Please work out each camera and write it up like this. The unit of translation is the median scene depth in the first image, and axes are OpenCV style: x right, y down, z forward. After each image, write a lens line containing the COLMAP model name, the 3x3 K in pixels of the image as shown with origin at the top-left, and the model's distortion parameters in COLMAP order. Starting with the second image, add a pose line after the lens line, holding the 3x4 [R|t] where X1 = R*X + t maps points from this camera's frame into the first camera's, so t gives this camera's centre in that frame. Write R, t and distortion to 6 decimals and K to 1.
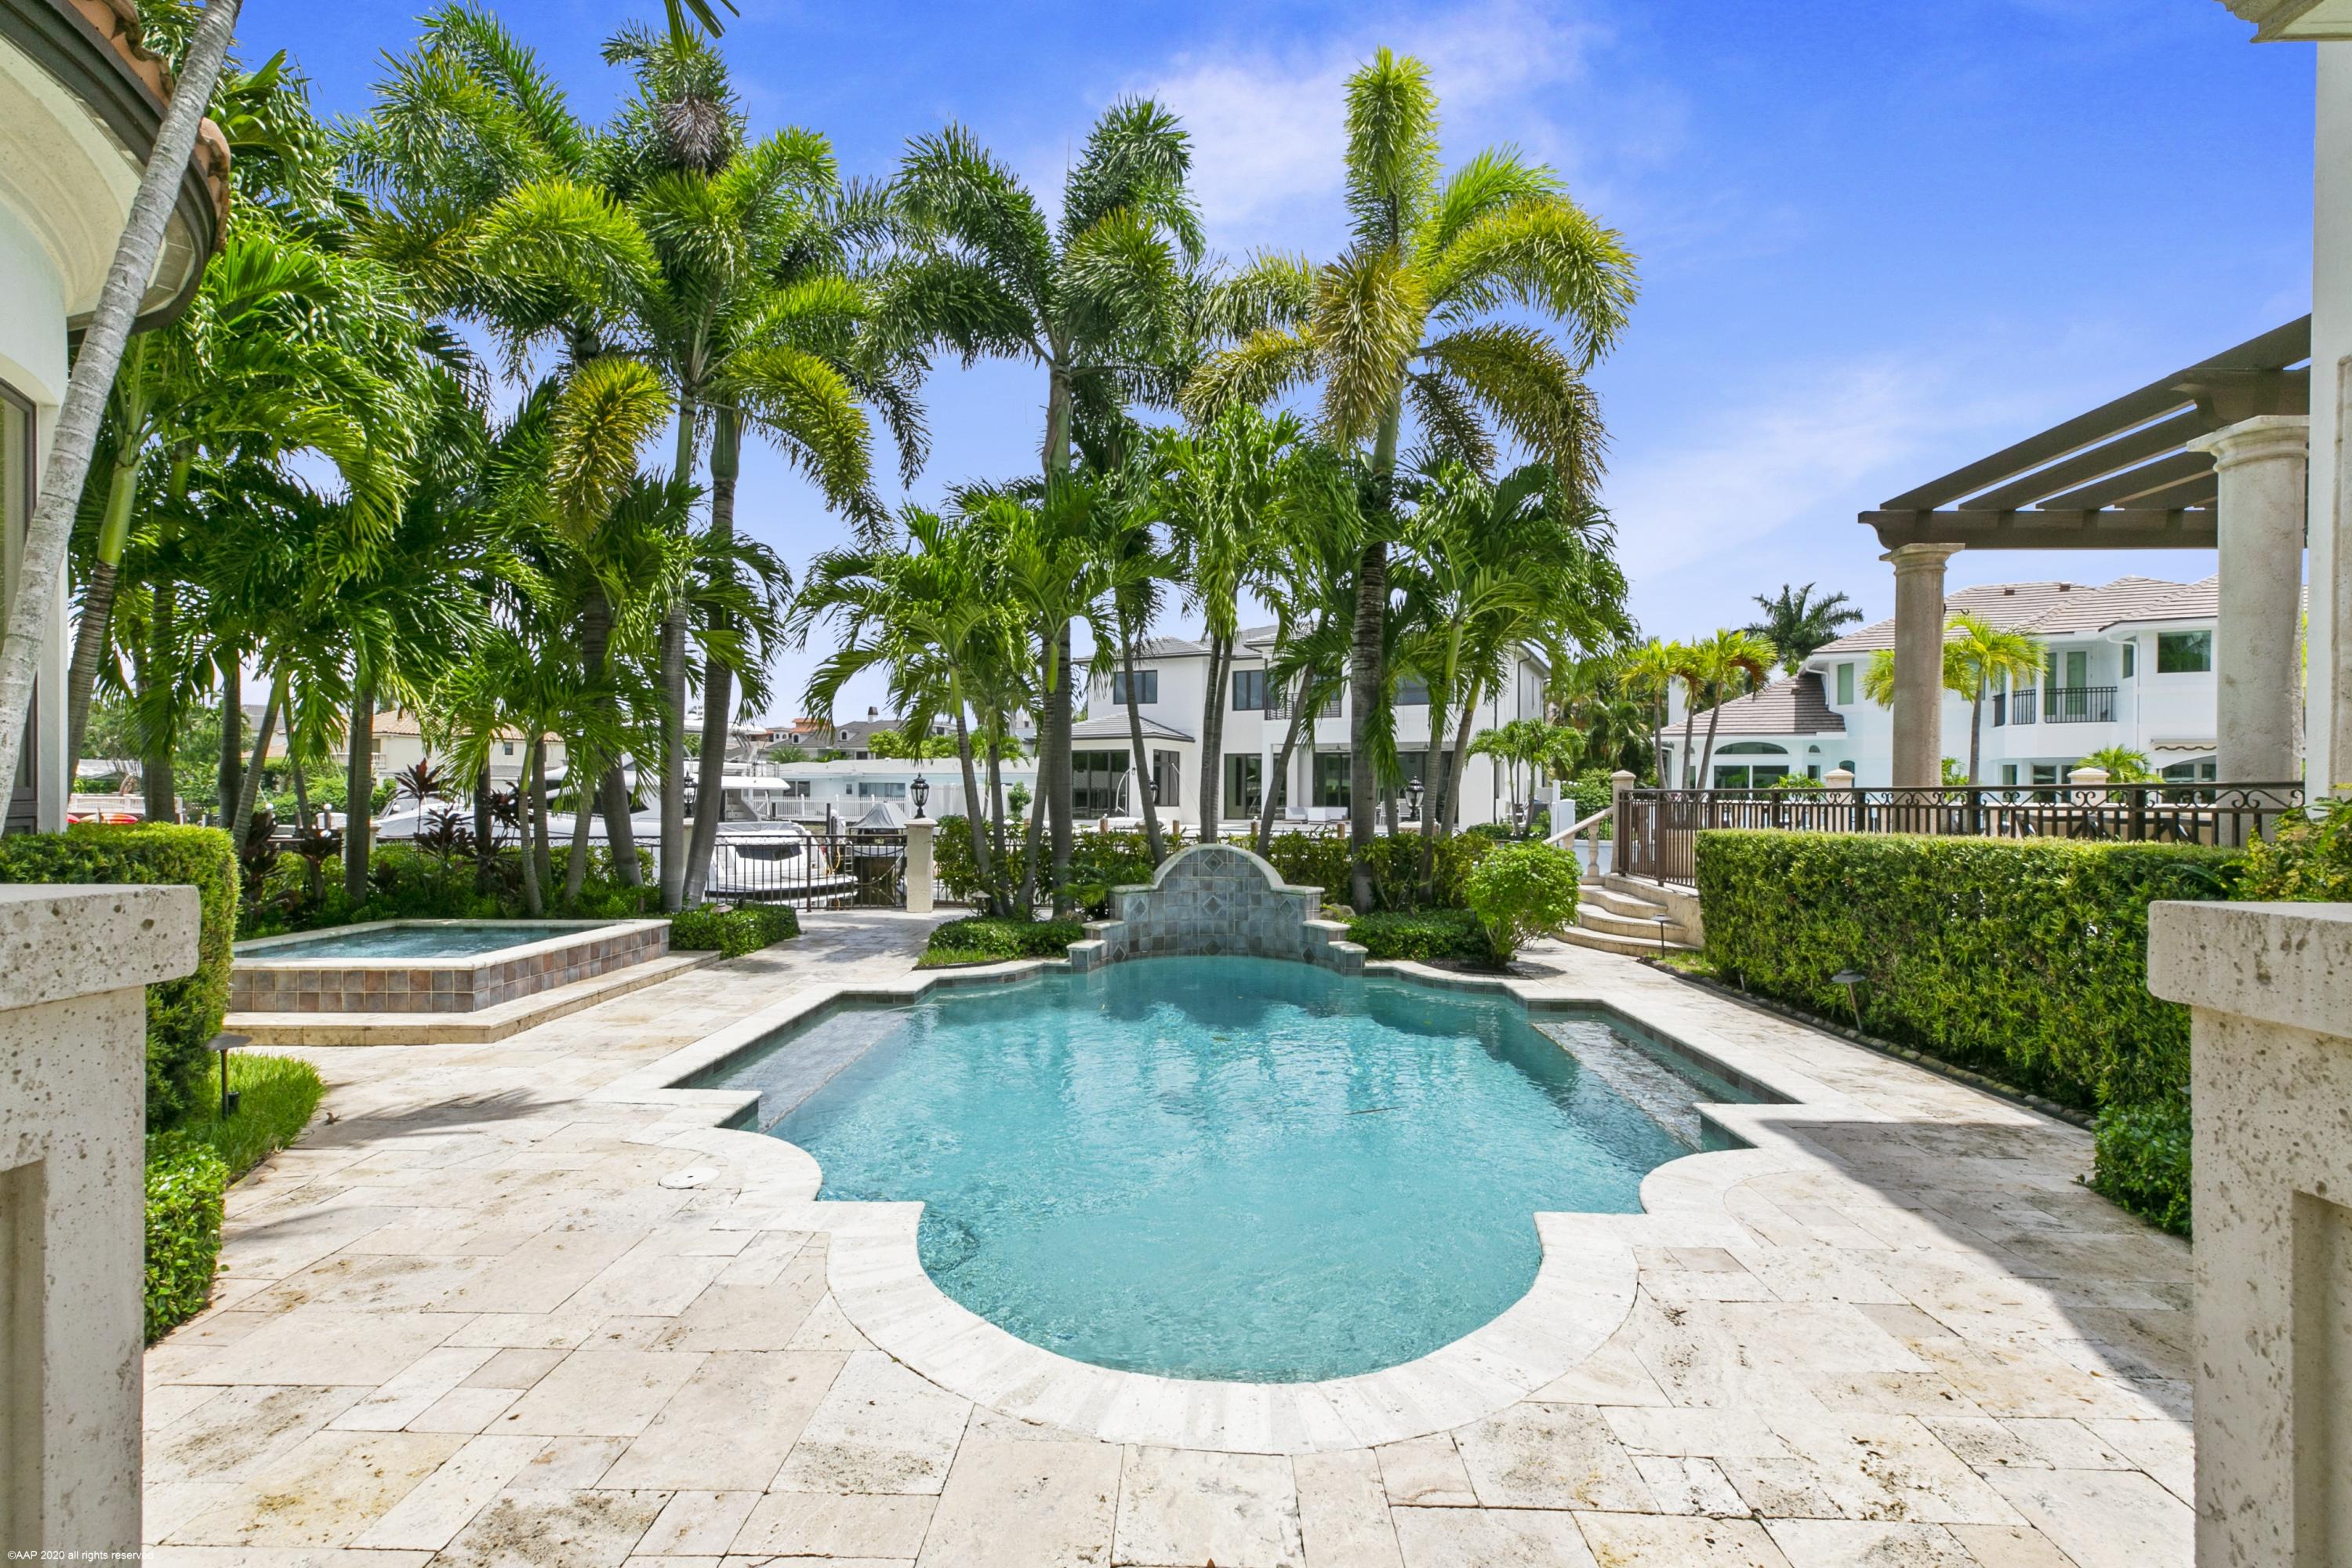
lens RADIAL K [[1073.2, 0, 1214.6], [0, 1073.2, 804.6], [0, 0, 1]] dist [0.002947, 0.001193]
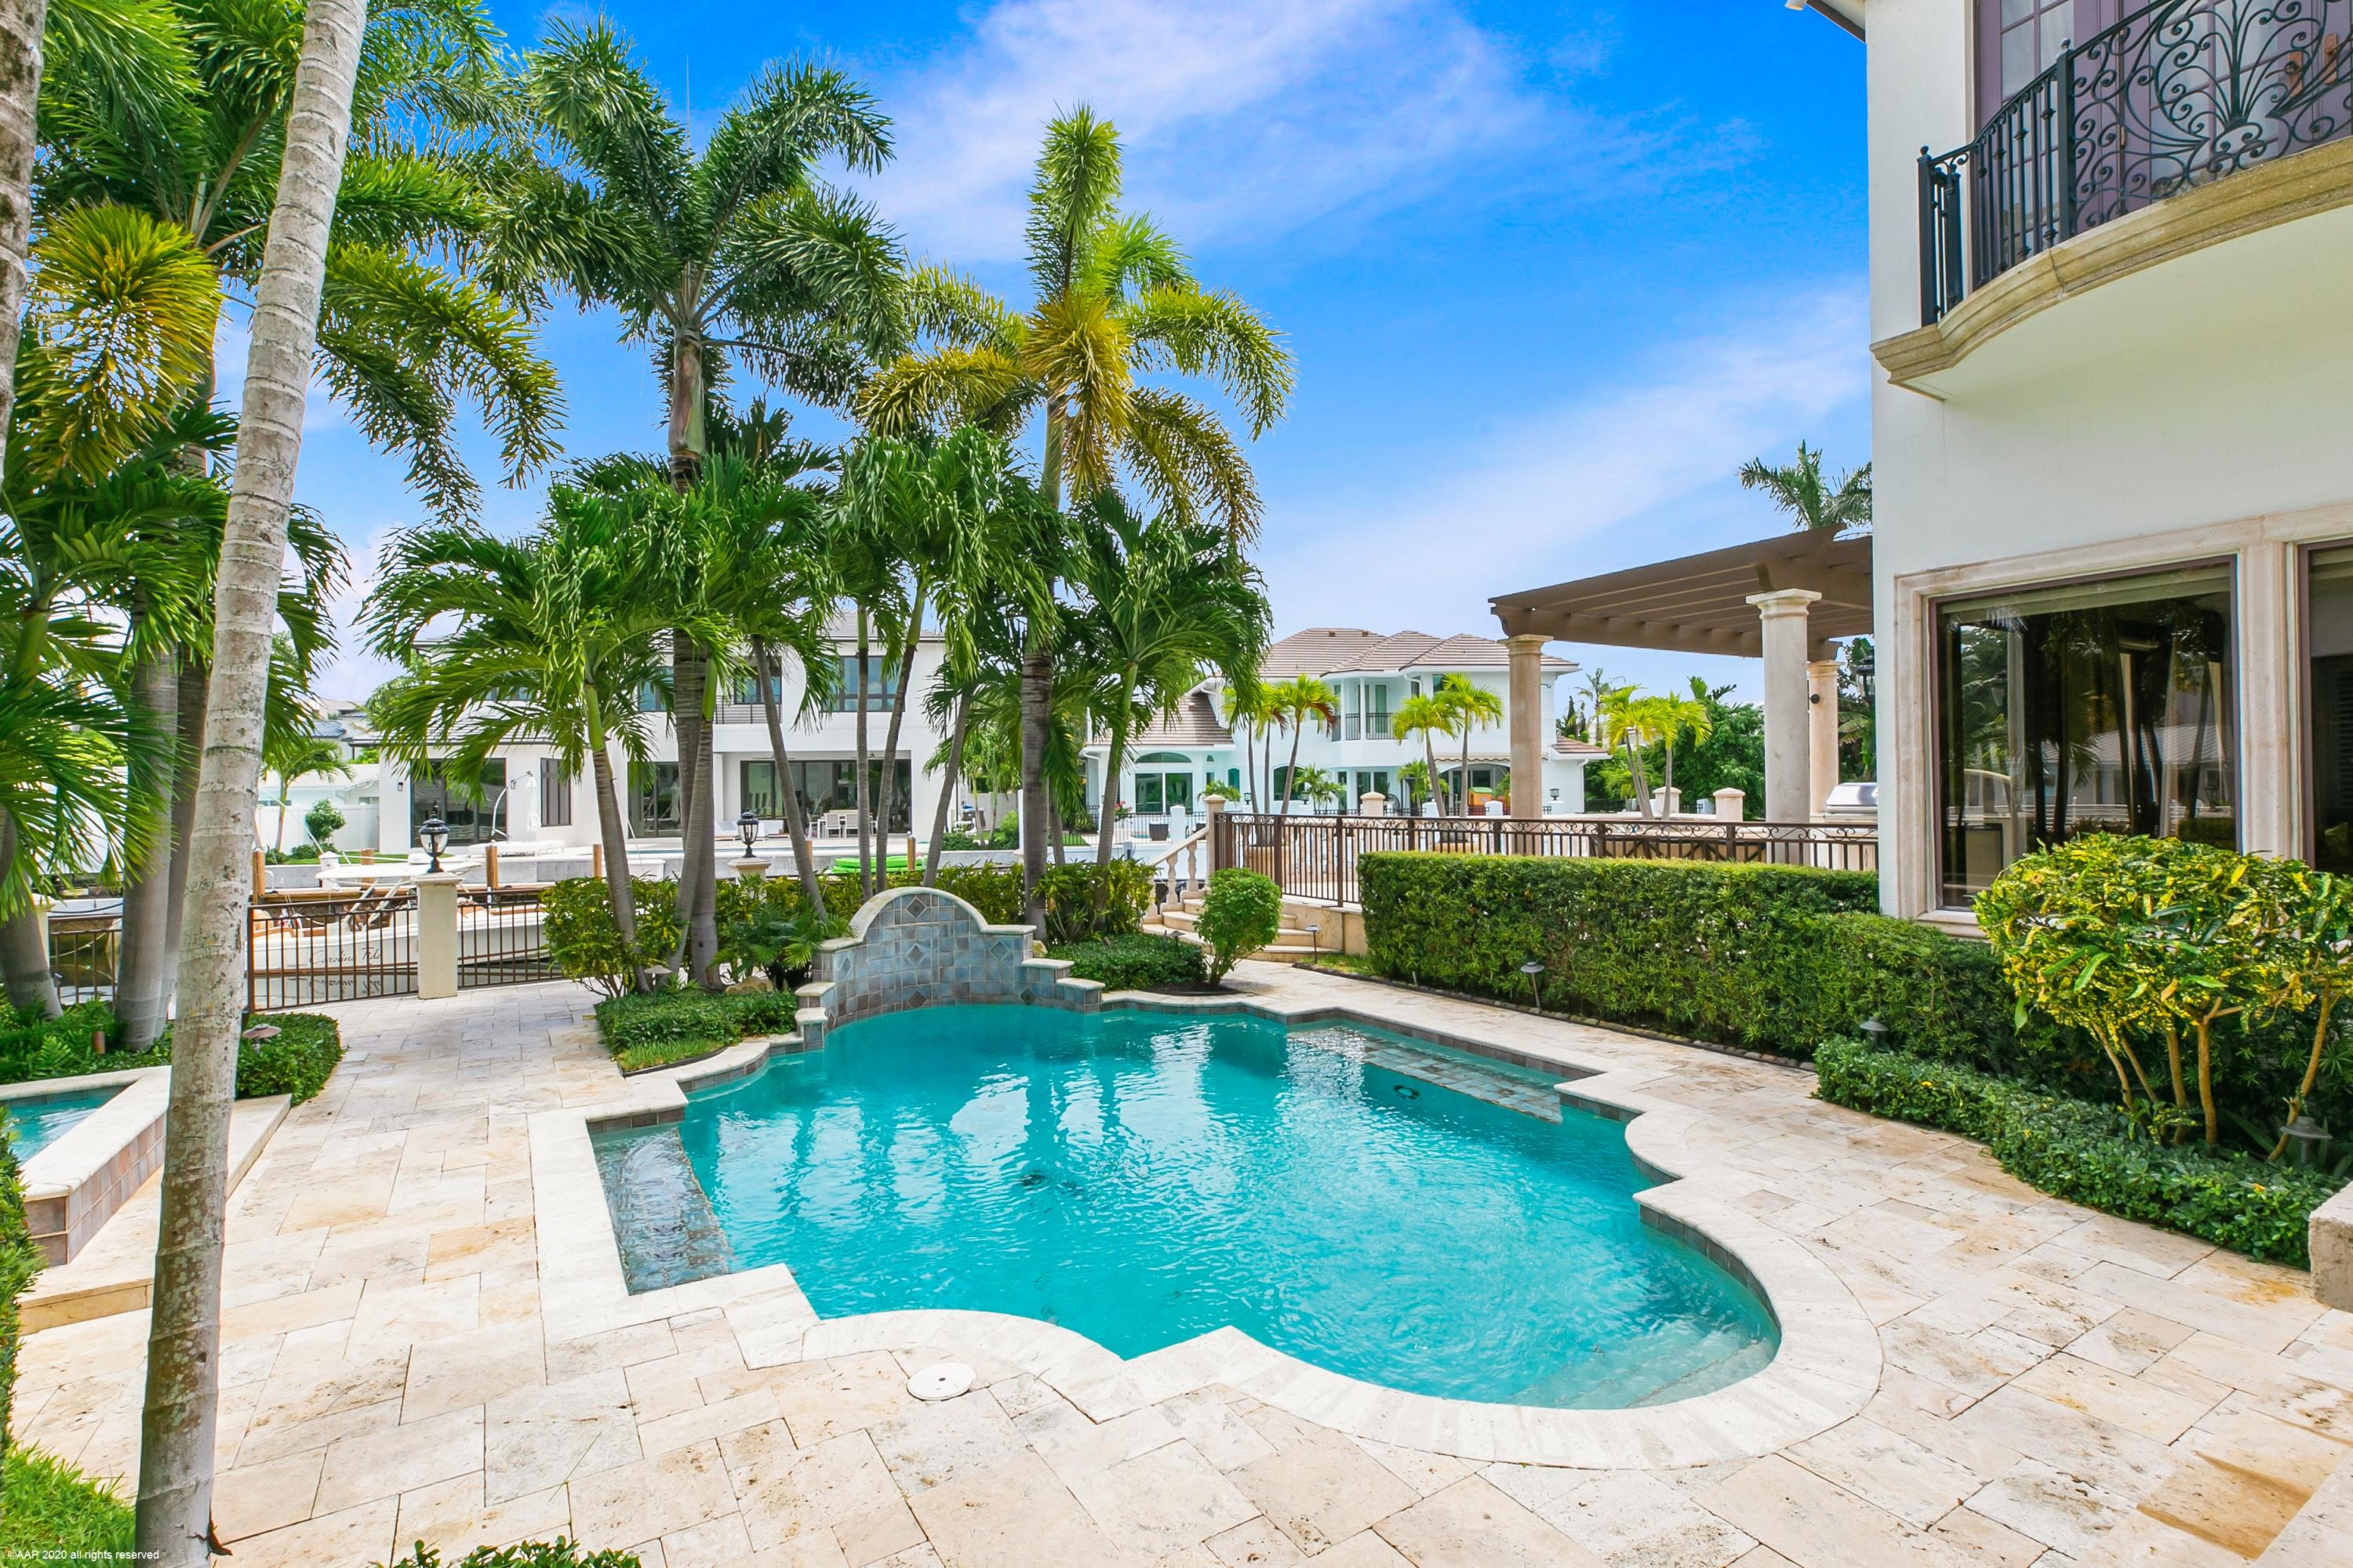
lens RADIAL K [[1073.7, 0, 1236.7], [0, 1073.7, 778.8], [0, 0, 1]] dist [0.002947, 0.001193]
pose [[0.835246, -0.007413, 0.549826, -0.384731], [0.021497, 0.999585, -0.019181, -0.046374], [-0.549456, 0.027841, 0.835059, 0.093324]]
